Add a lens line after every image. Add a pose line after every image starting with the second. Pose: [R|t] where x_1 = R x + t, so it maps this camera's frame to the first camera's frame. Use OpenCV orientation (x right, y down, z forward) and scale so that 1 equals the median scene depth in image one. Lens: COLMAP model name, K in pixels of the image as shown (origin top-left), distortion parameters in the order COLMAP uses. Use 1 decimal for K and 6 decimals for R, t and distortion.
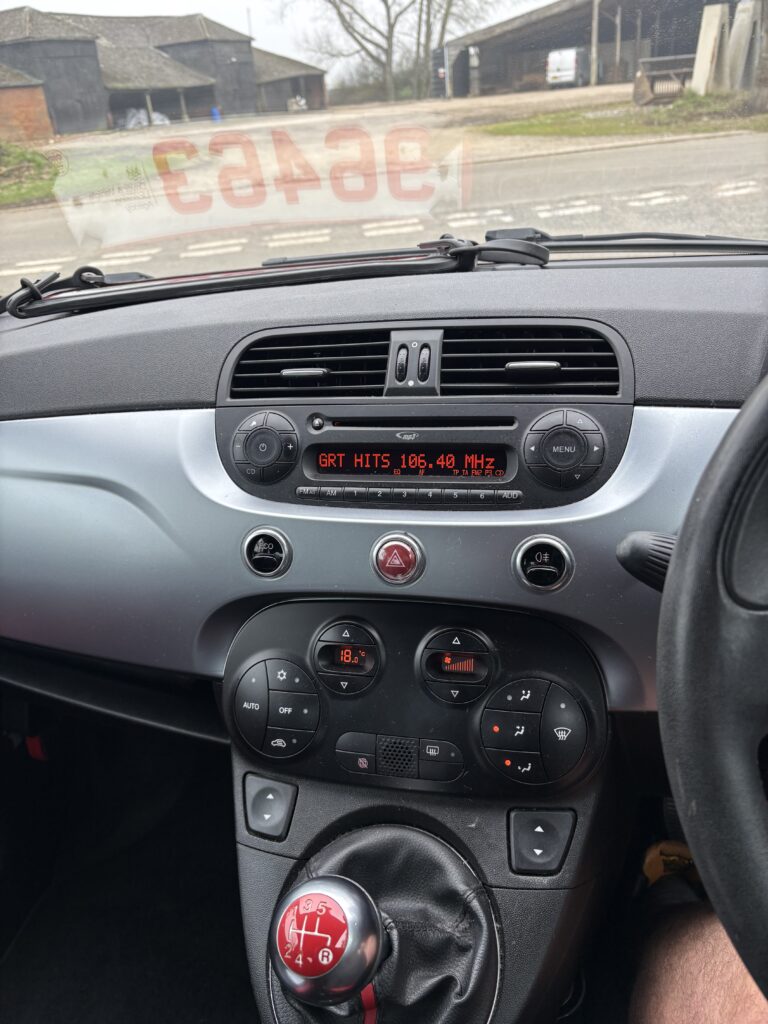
lens RADIAL K [[763.0, 0, 385.3], [0, 763.0, 492.4], [0, 0, 1]] dist [0.003249, 0.057782]
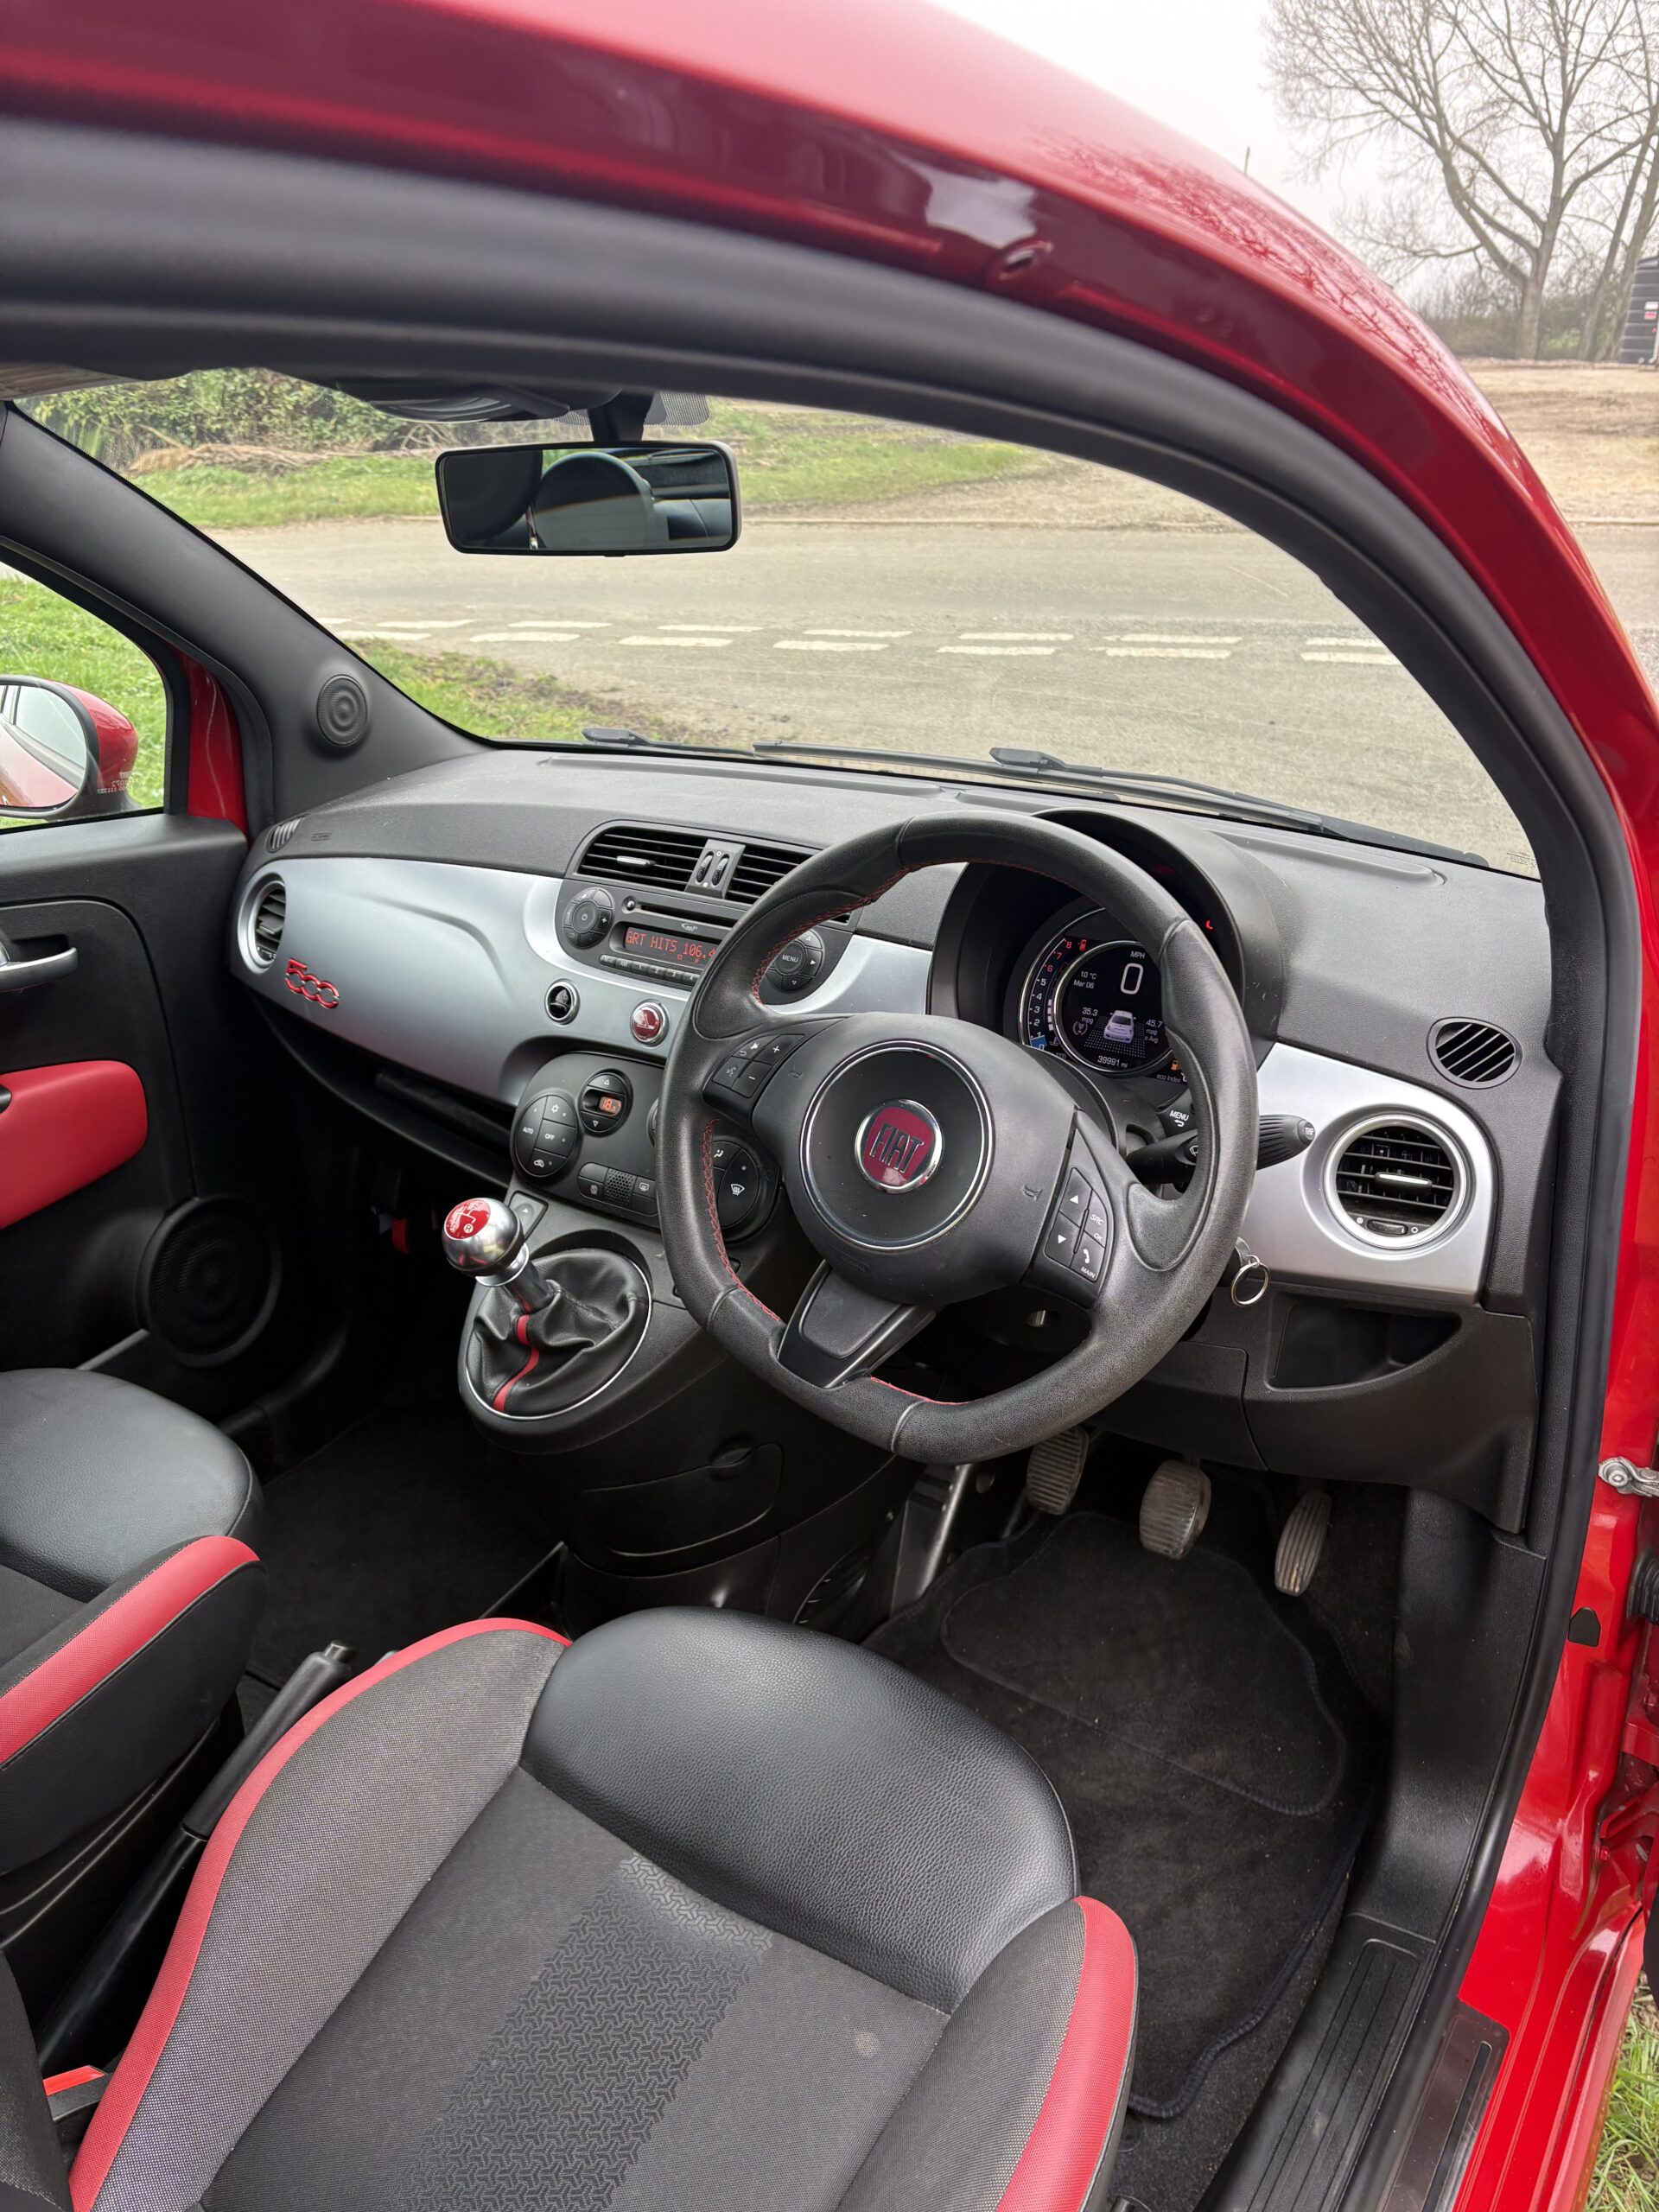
lens RADIAL K [[1776.0, 0, 829.5], [0, 1776.0, 1106.0], [0, 0, 1]] dist [0.002327, -0.008671]
pose [[0.924522, 0.211834, -0.316838, 0.107171], [-0.224868, 0.974378, -0.004698, 0.014686], [0.307725, 0.075590, 0.948468, -0.139958]]
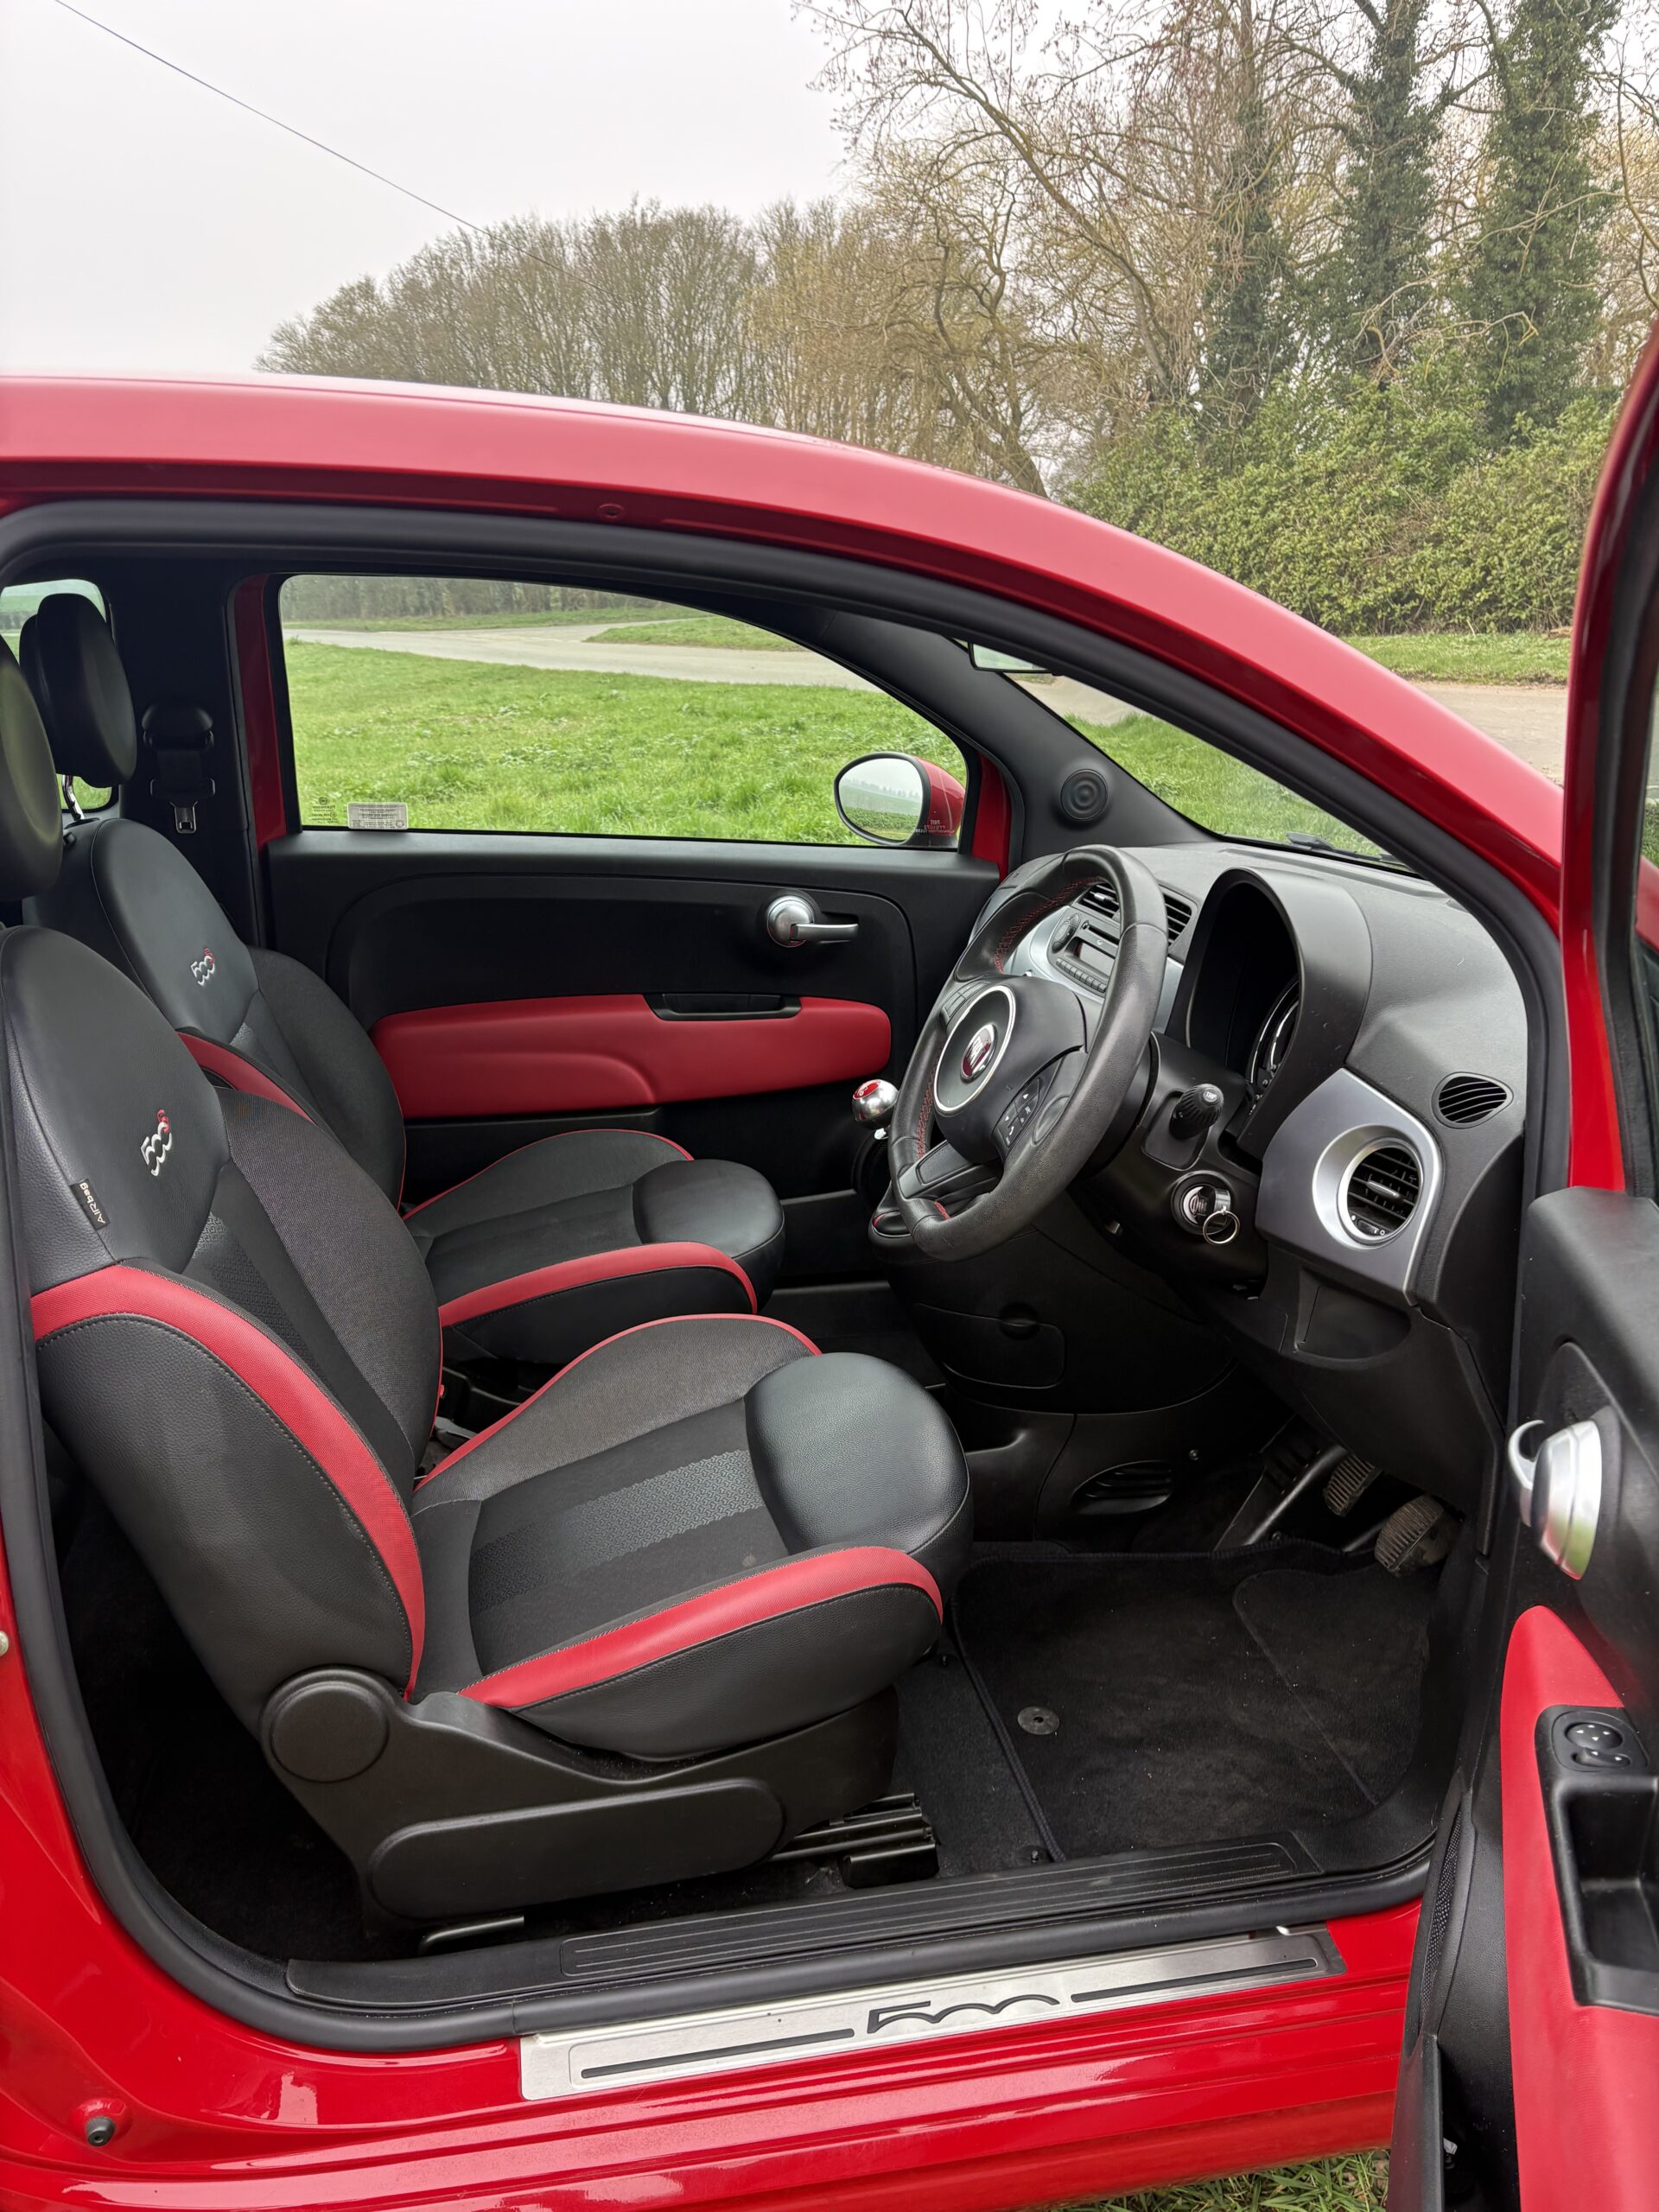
lens RADIAL K [[1776.0, 0, 829.5], [0, 1776.0, 1106.0], [0, 0, 1]] dist [0.002327, -0.008671]
pose [[0.390055, 0.334711, -0.857802, 0.292878], [-0.417523, 0.894608, 0.159219, -0.011711], [0.820690, 0.296048, 0.488697, -0.113062]]
